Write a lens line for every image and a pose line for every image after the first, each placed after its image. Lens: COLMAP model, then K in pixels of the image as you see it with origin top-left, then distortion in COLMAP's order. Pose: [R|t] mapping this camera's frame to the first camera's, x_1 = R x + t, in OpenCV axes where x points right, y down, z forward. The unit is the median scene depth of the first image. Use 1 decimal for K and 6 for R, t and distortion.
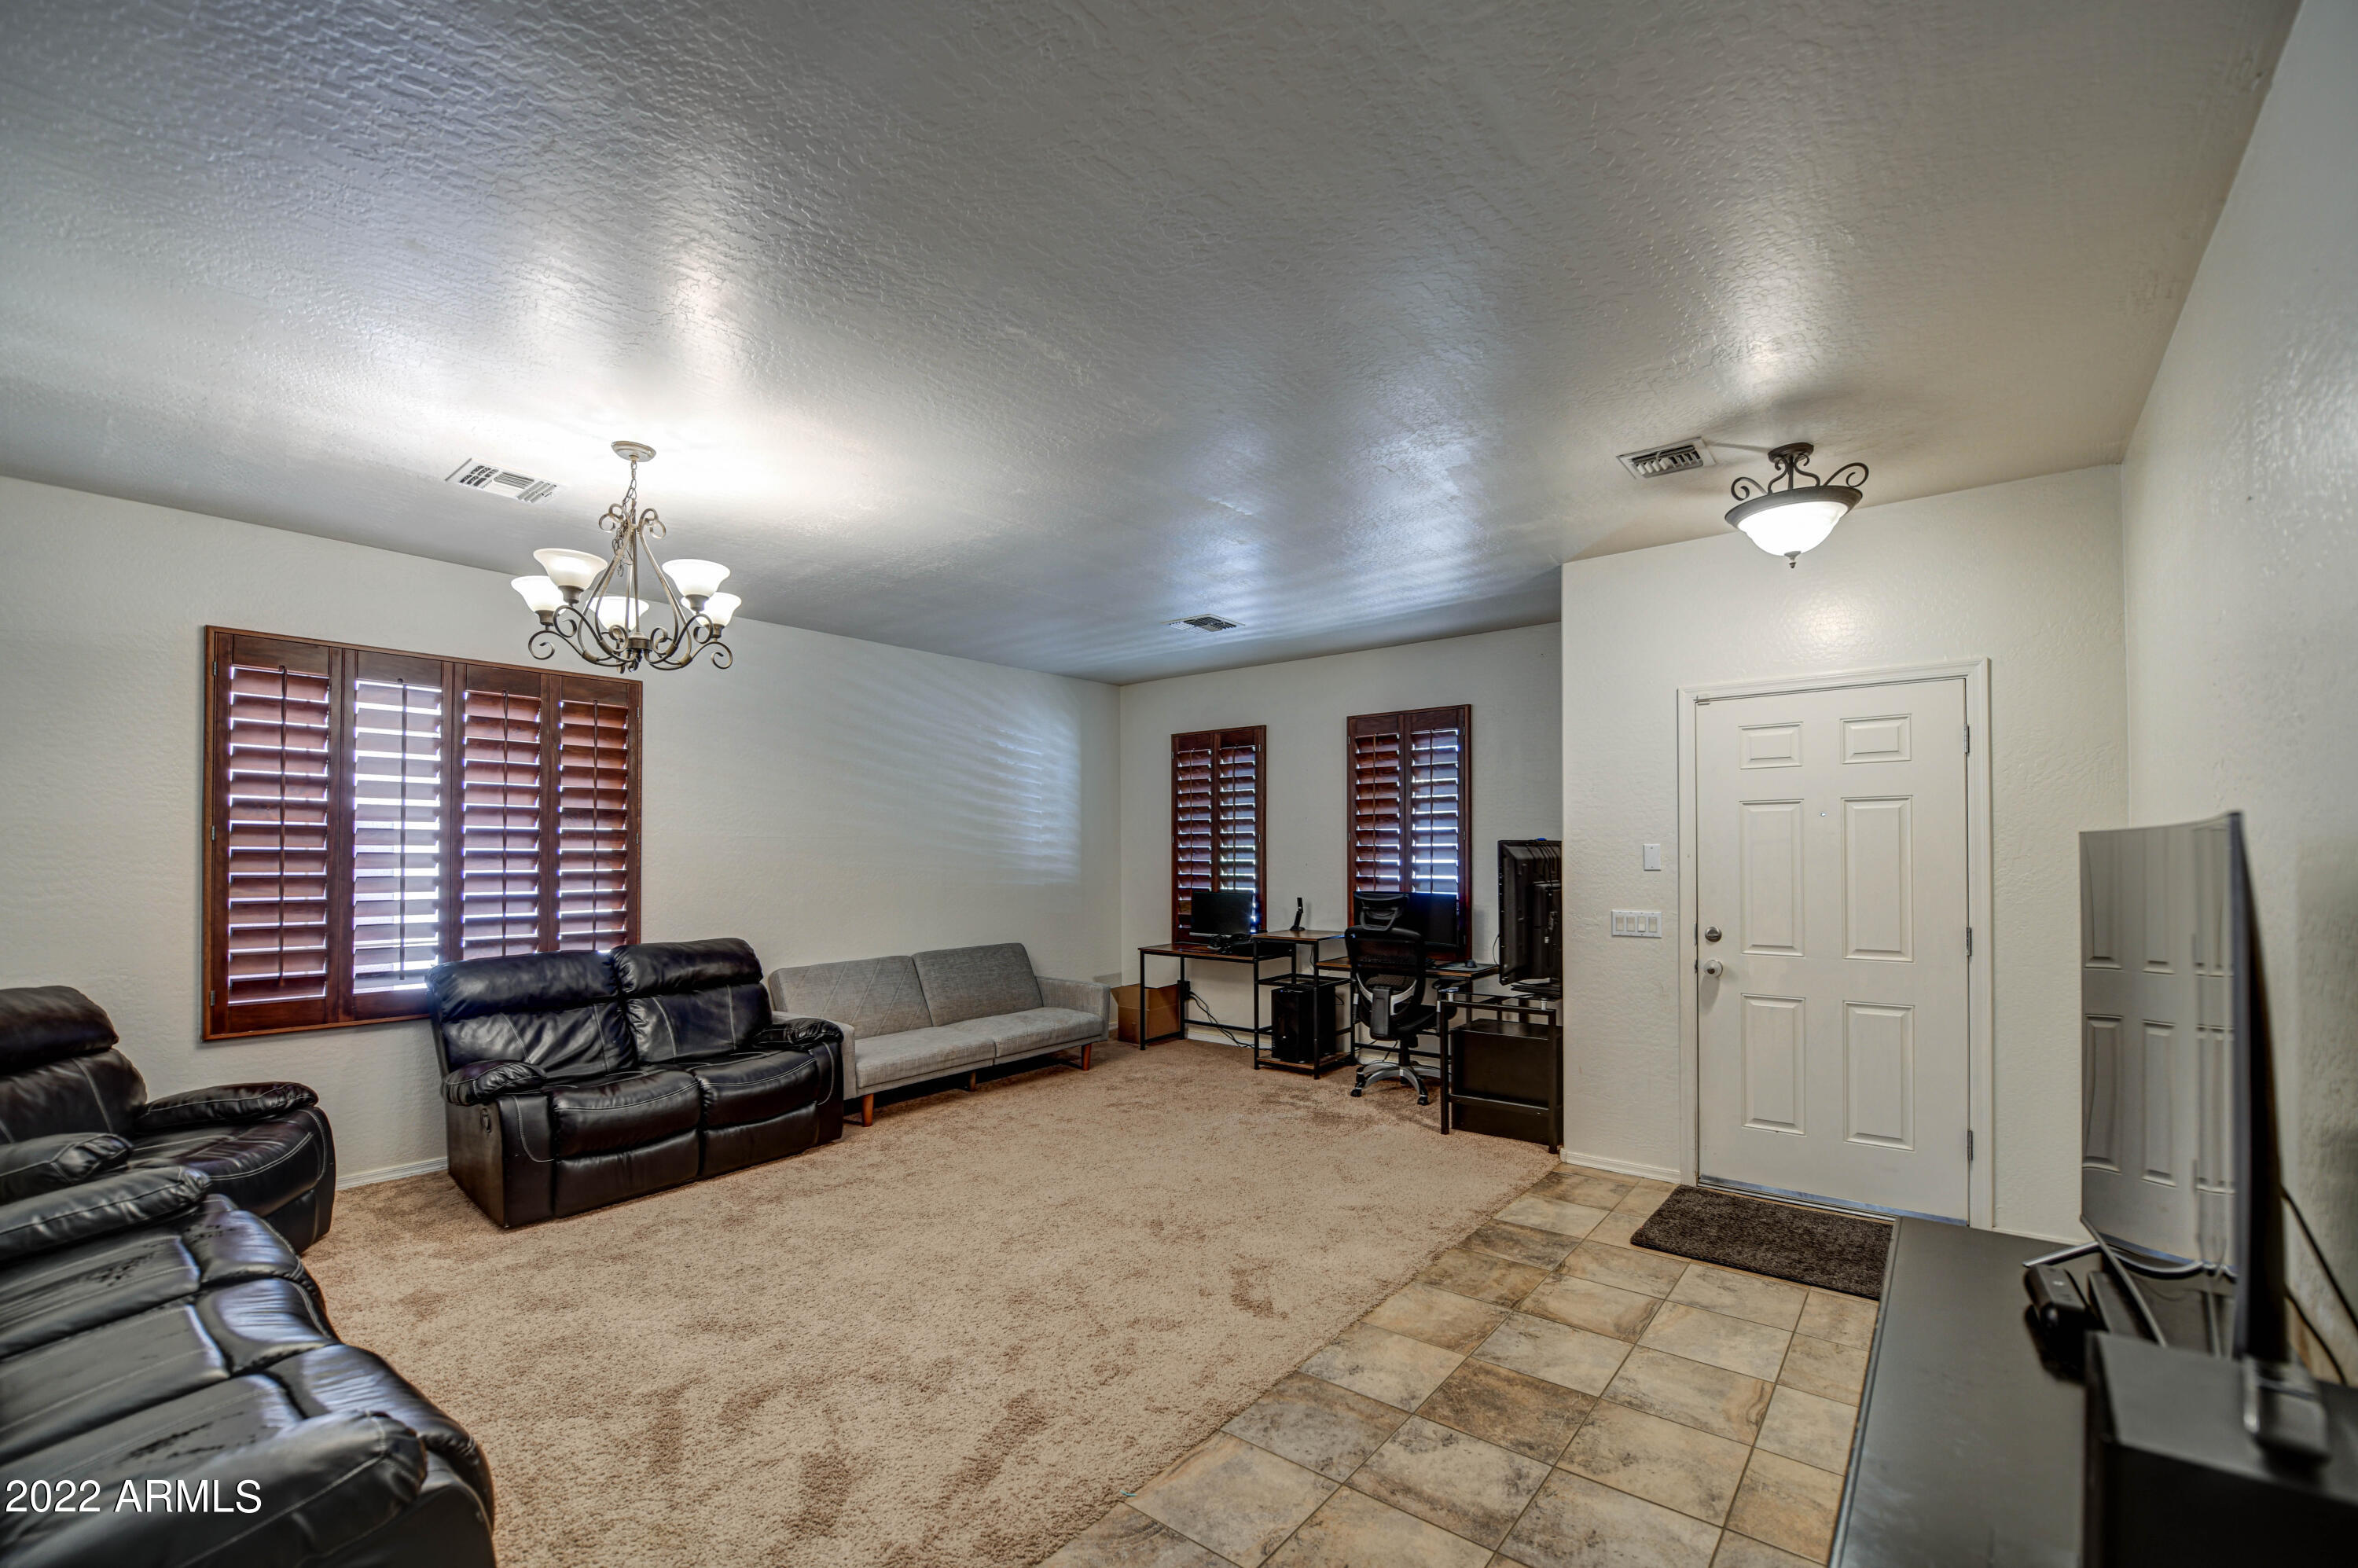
lens RADIAL K [[969.5, 0, 1172.8], [0, 969.5, 849.3], [0, 0, 1]] dist [-0.012268, -0.003337]
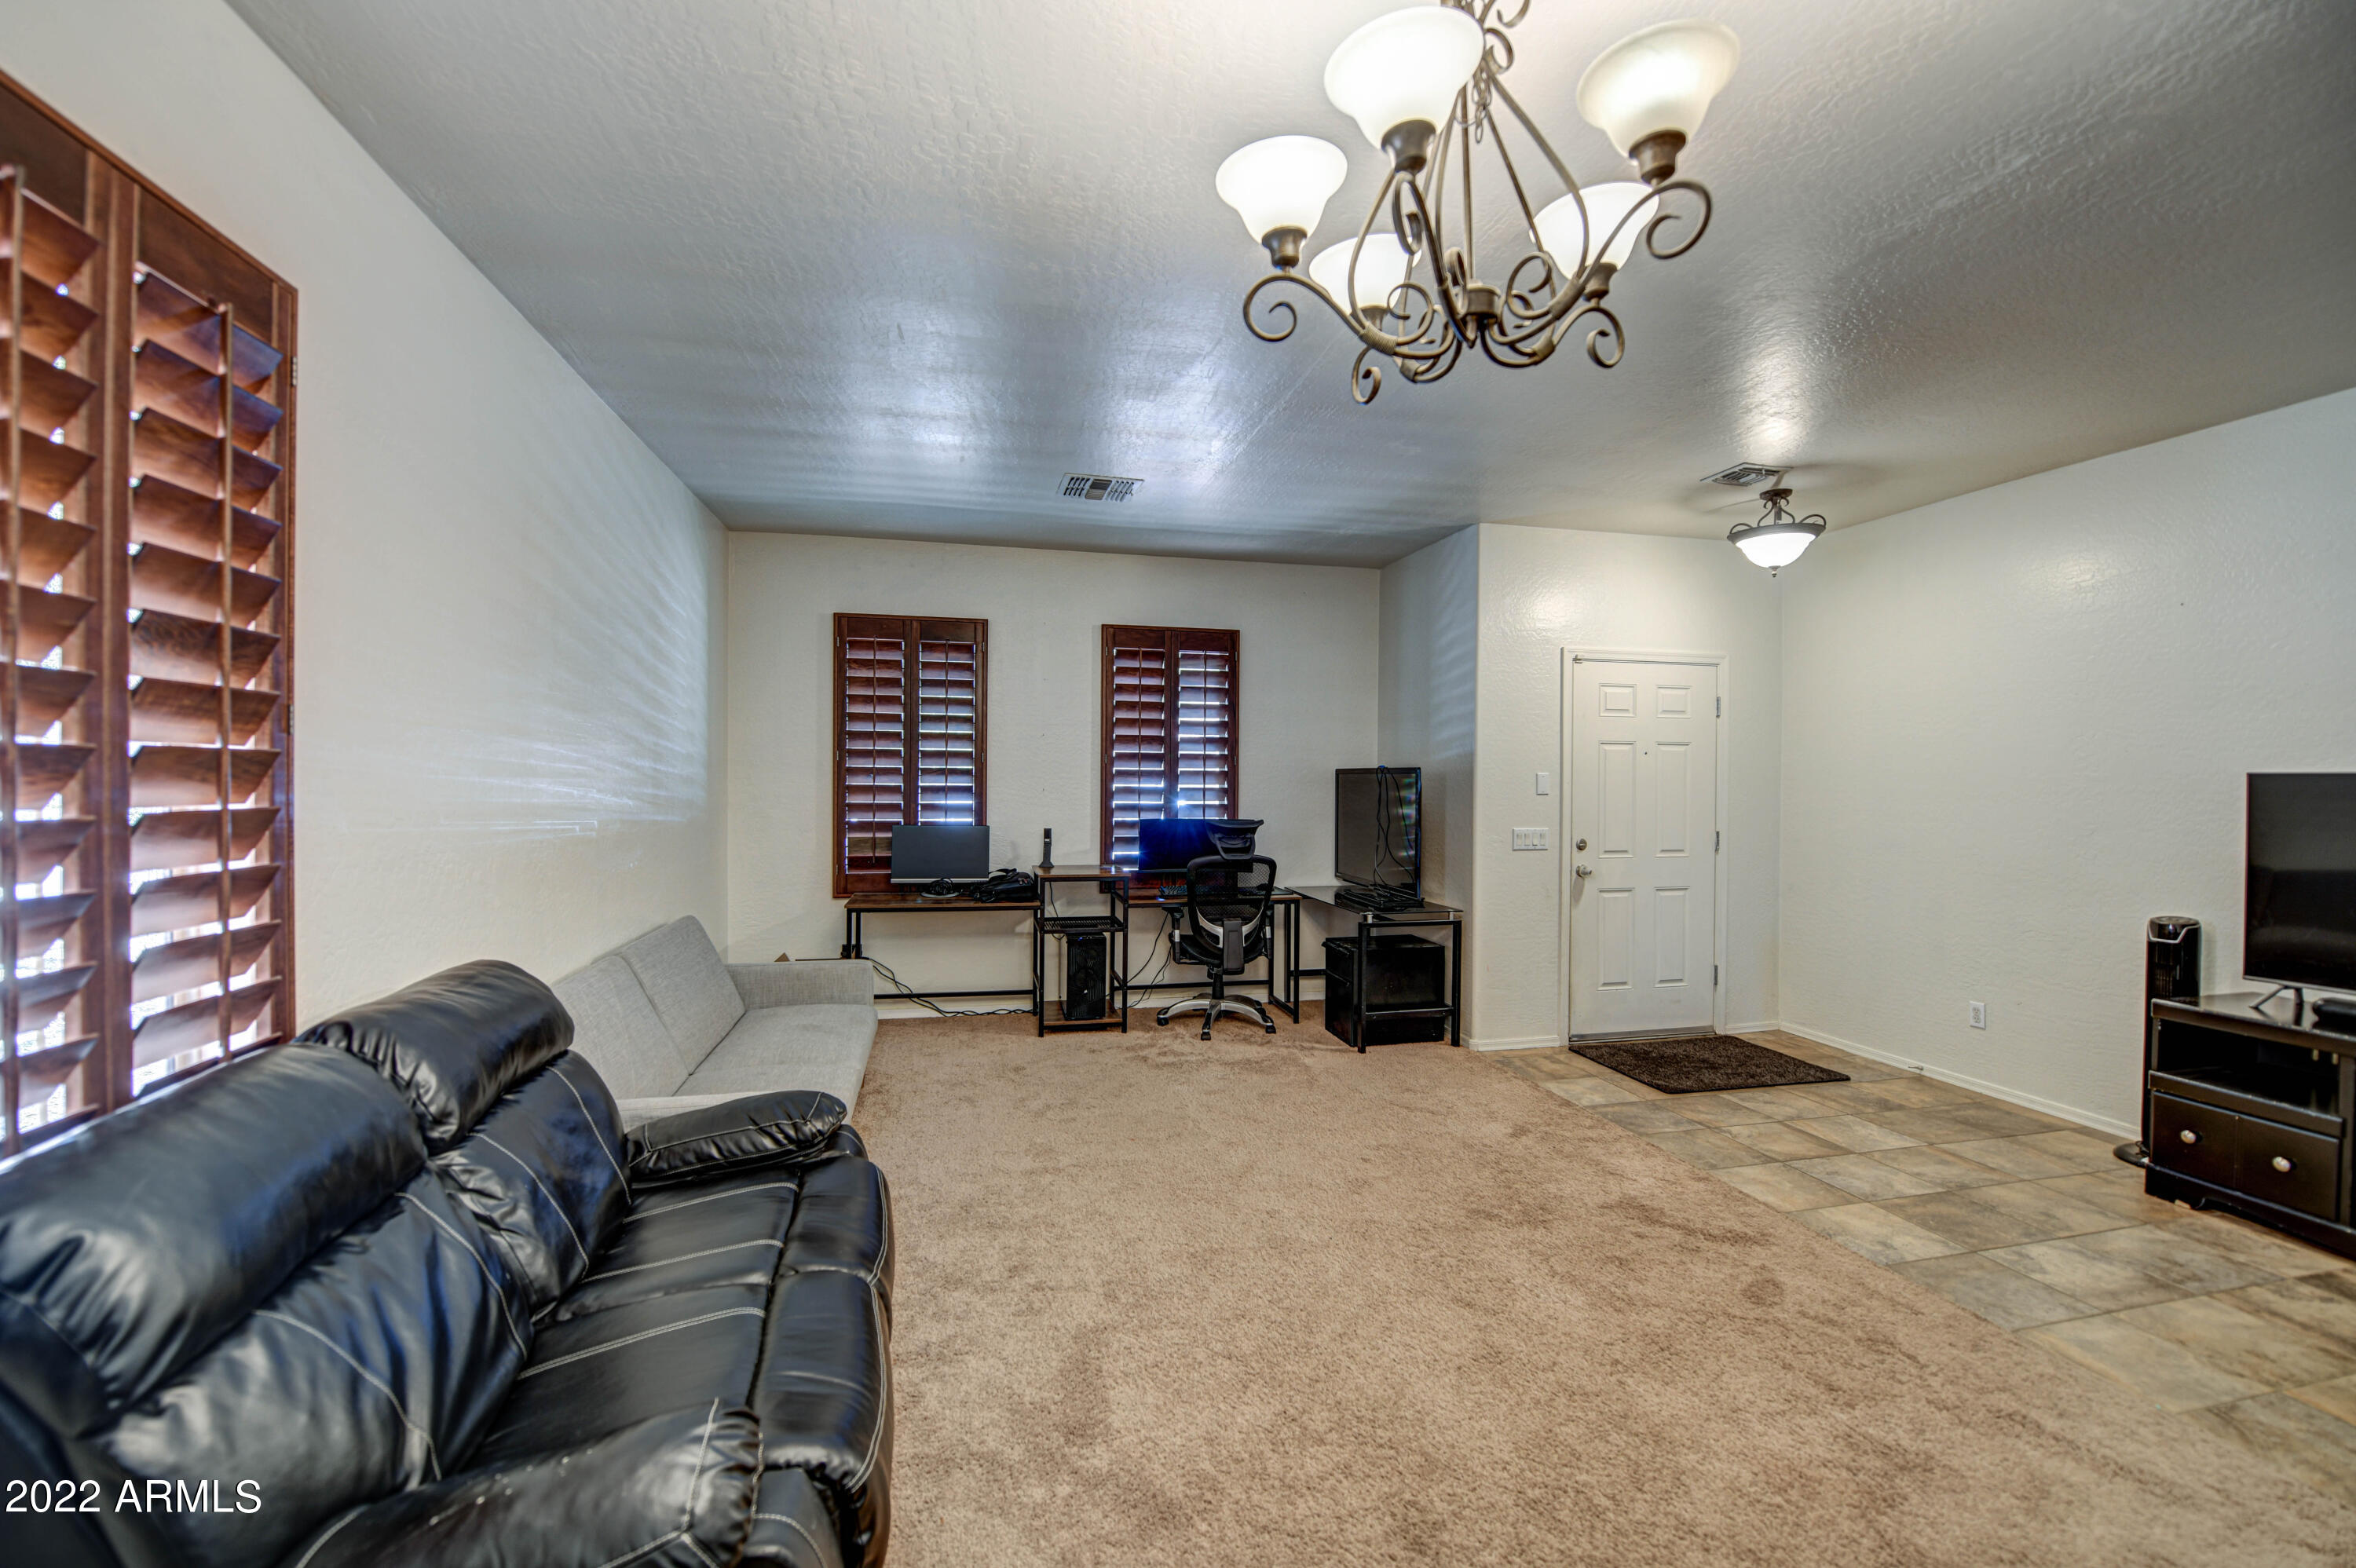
lens RADIAL K [[968.6, 0, 1164.5], [0, 968.6, 783.8], [0, 0, 1]] dist [-0.012268, -0.003337]
pose [[0.620330, 0.005682, 0.784320, -0.776843], [-0.012768, 0.999914, 0.002855, 0.011444], [-0.784237, -0.011785, 0.620350, 0.637352]]
